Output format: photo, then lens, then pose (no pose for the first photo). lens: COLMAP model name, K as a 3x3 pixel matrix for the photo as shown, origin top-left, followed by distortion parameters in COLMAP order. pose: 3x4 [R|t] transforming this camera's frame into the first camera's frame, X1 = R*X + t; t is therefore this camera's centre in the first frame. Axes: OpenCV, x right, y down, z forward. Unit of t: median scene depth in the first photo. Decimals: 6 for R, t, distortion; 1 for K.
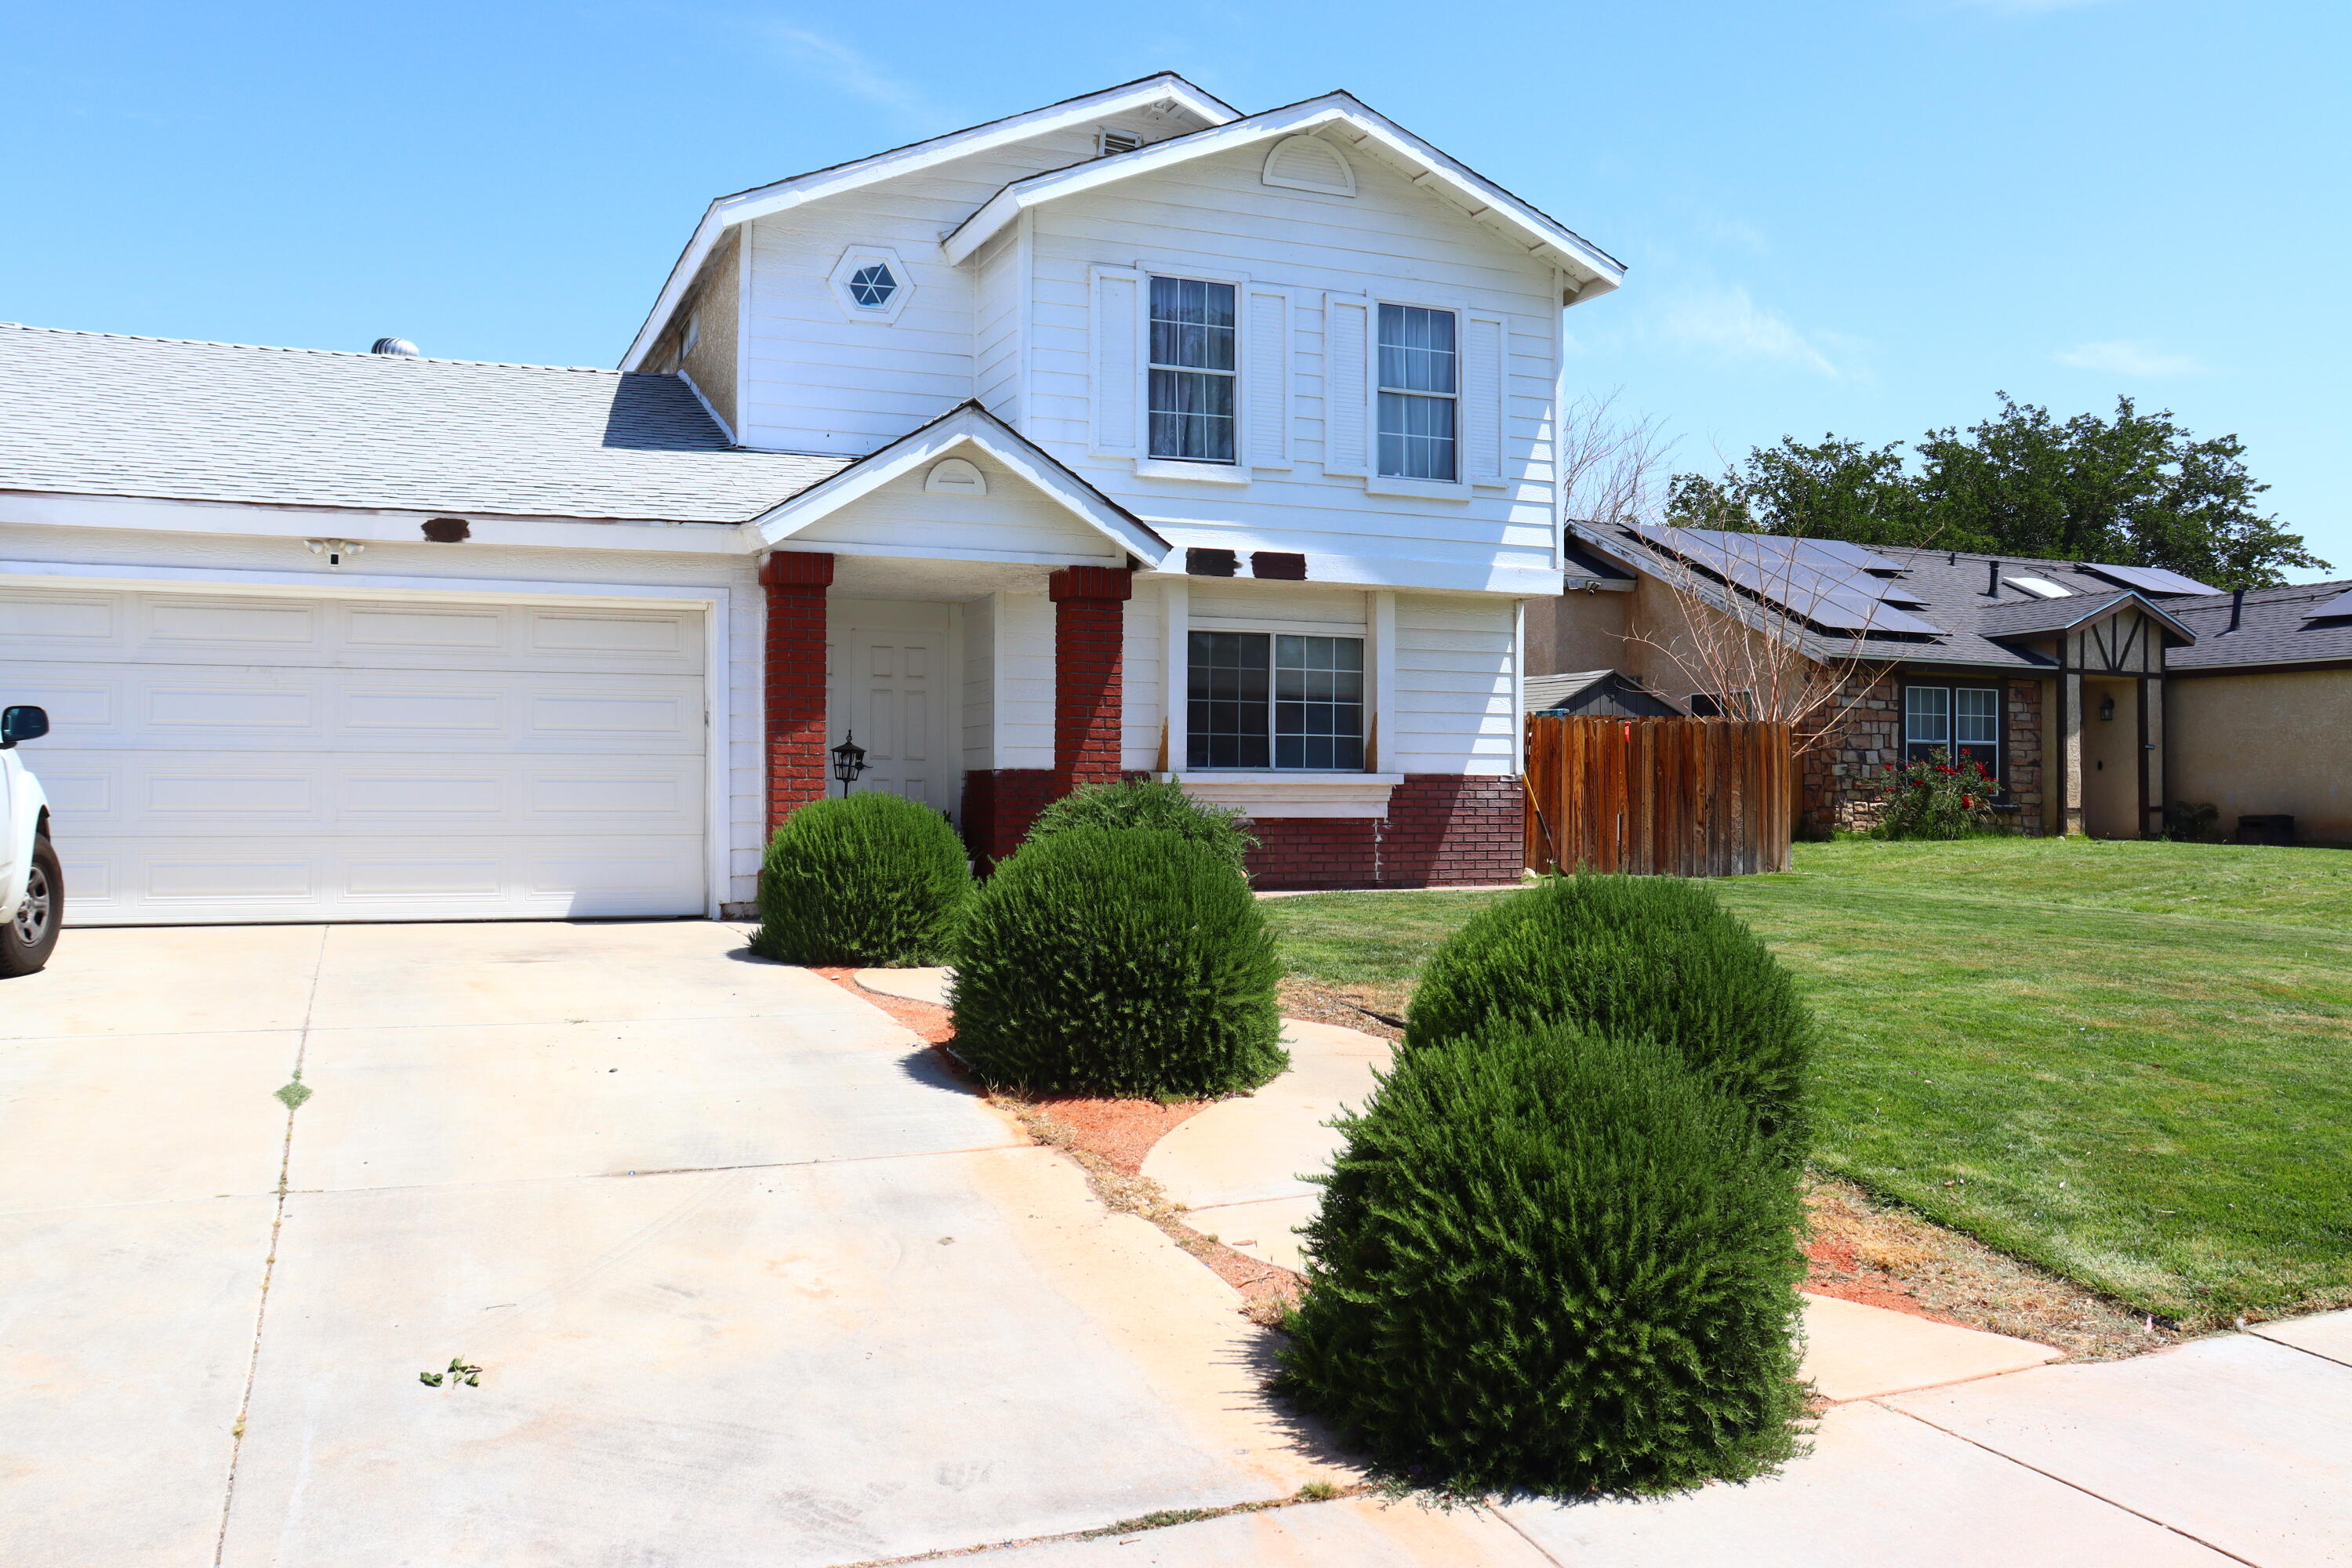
lens RADIAL K [[1950.4, 0, 1176.0], [0, 1950.4, 782.8], [0, 0, 1]] dist [-0.174321, 0.151841]
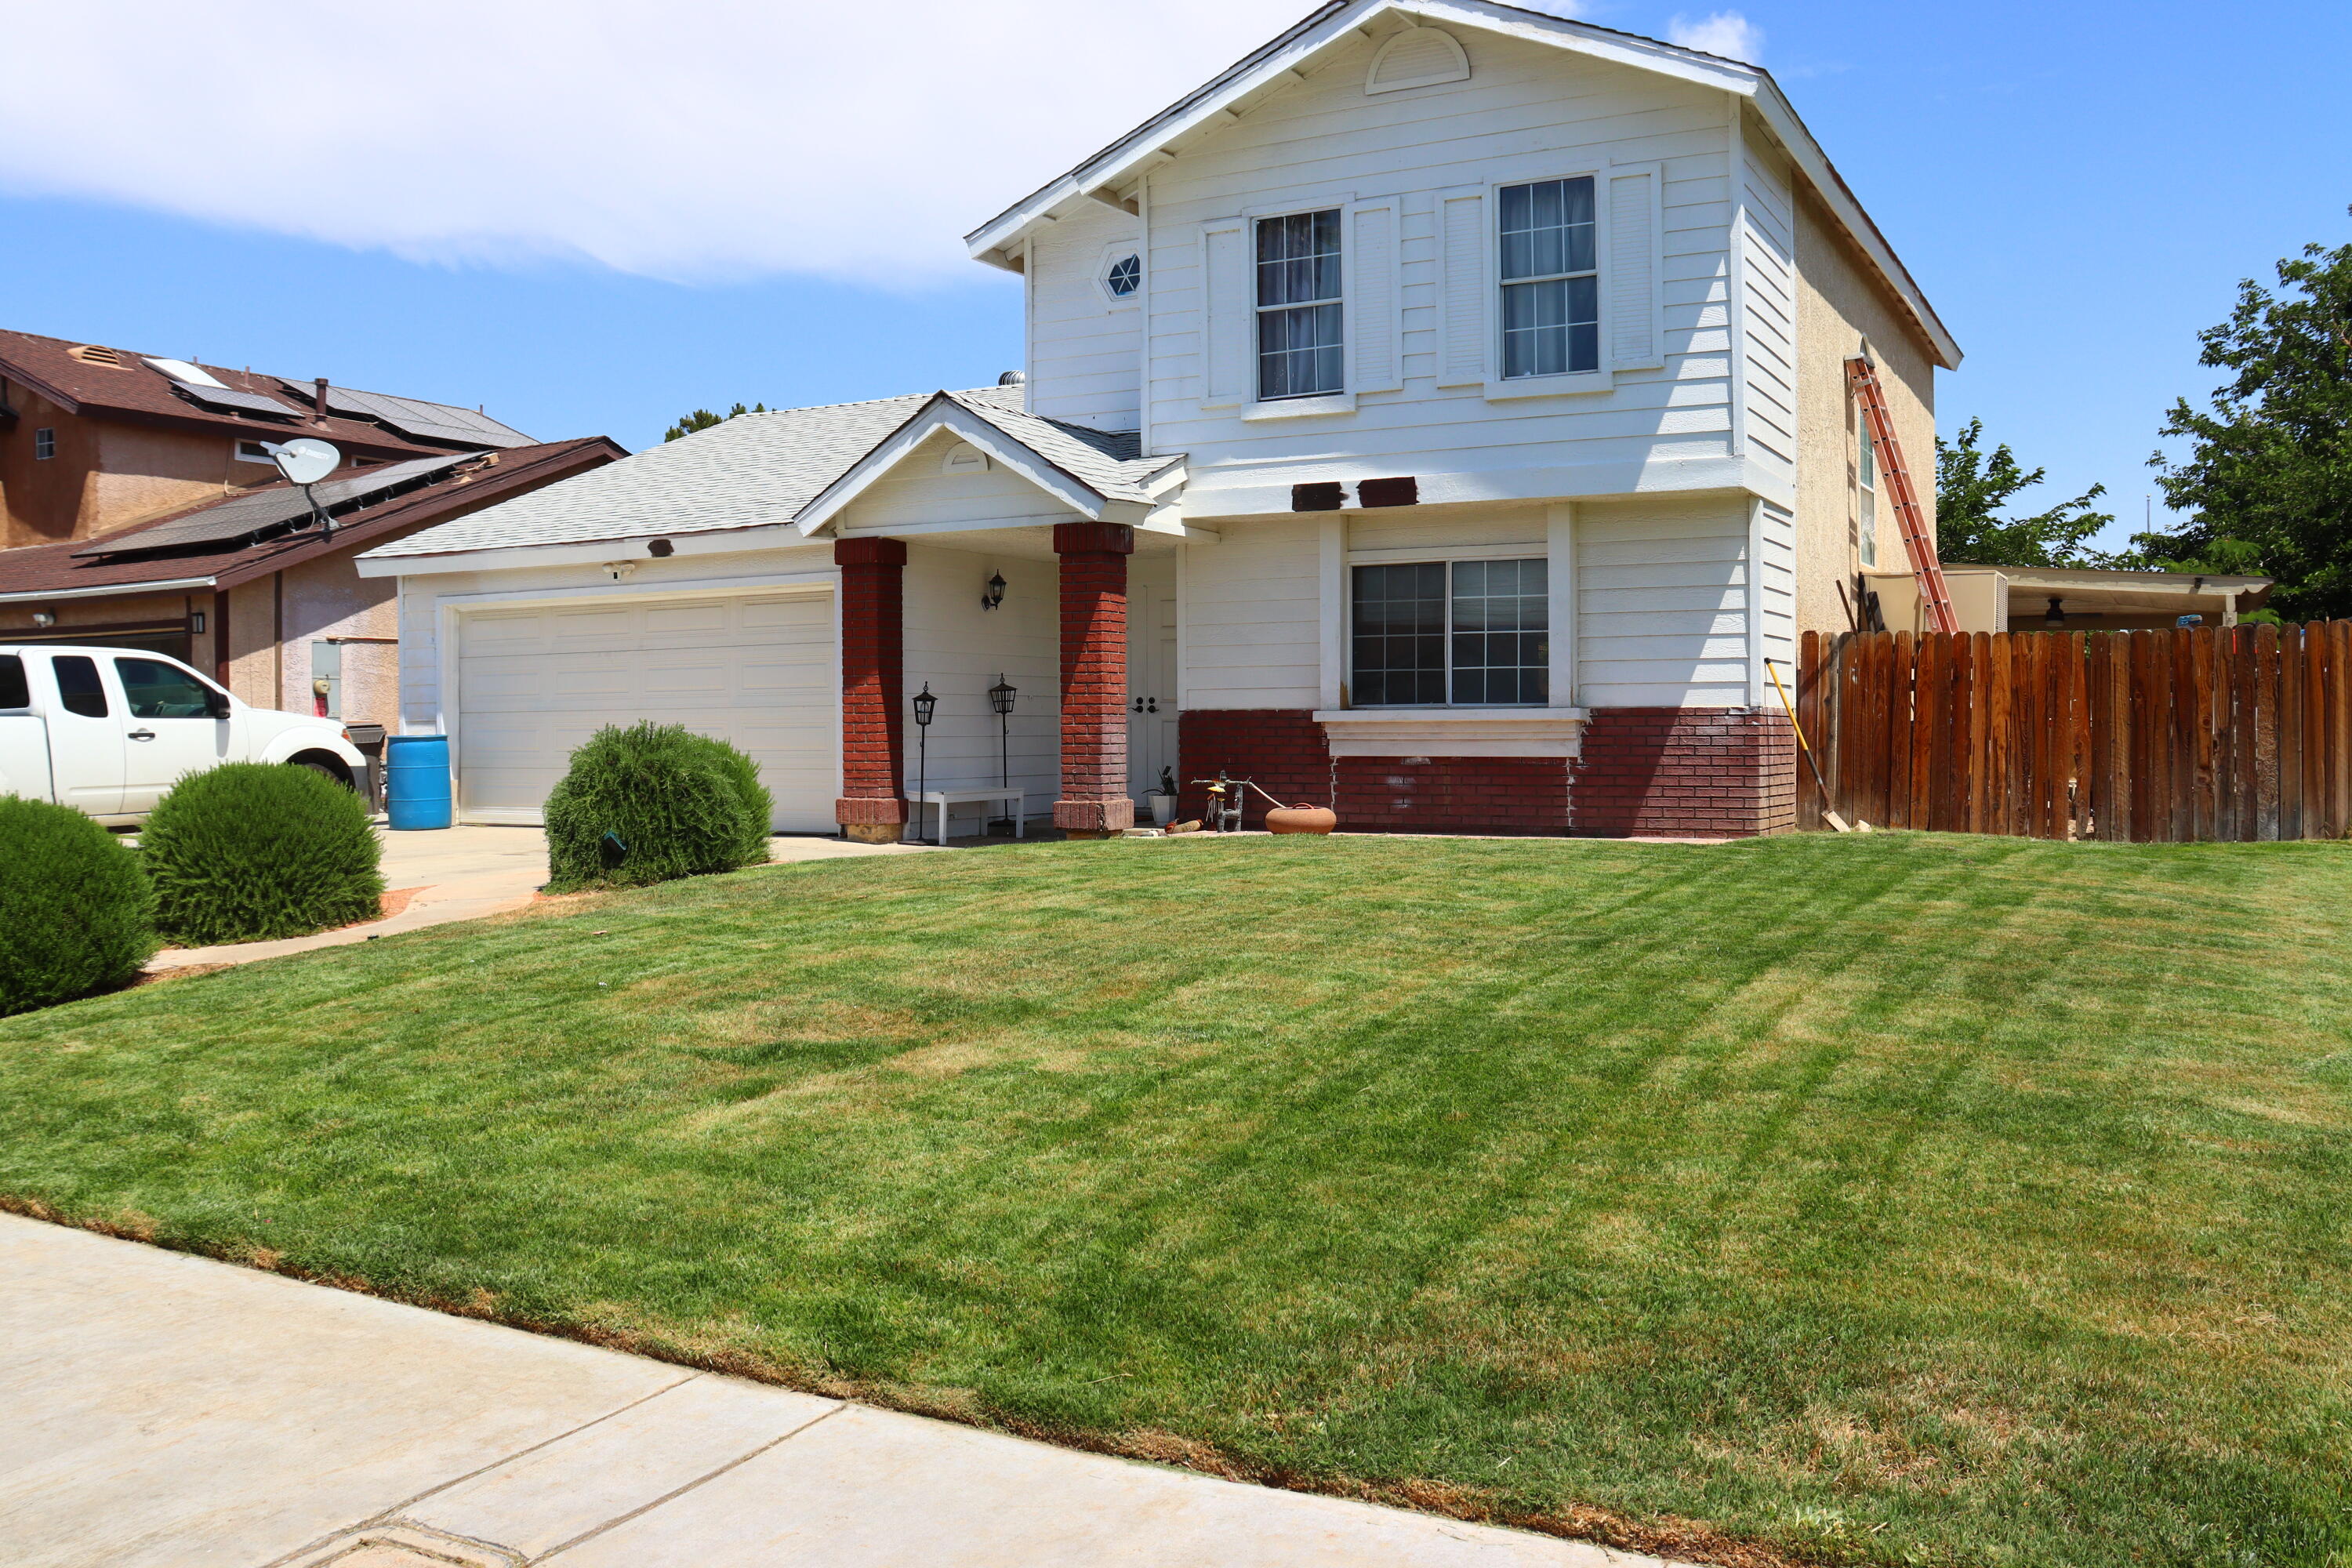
lens RADIAL K [[1950.4, 0, 1175.9], [0, 1950.4, 778.2], [0, 0, 1]] dist [-0.174321, 0.151841]
pose [[0.620017, 0.010853, -0.784514, 0.702557], [0.011581, 0.999669, 0.022981, 0.005143], [0.784503, -0.023334, 0.619686, 0.312122]]
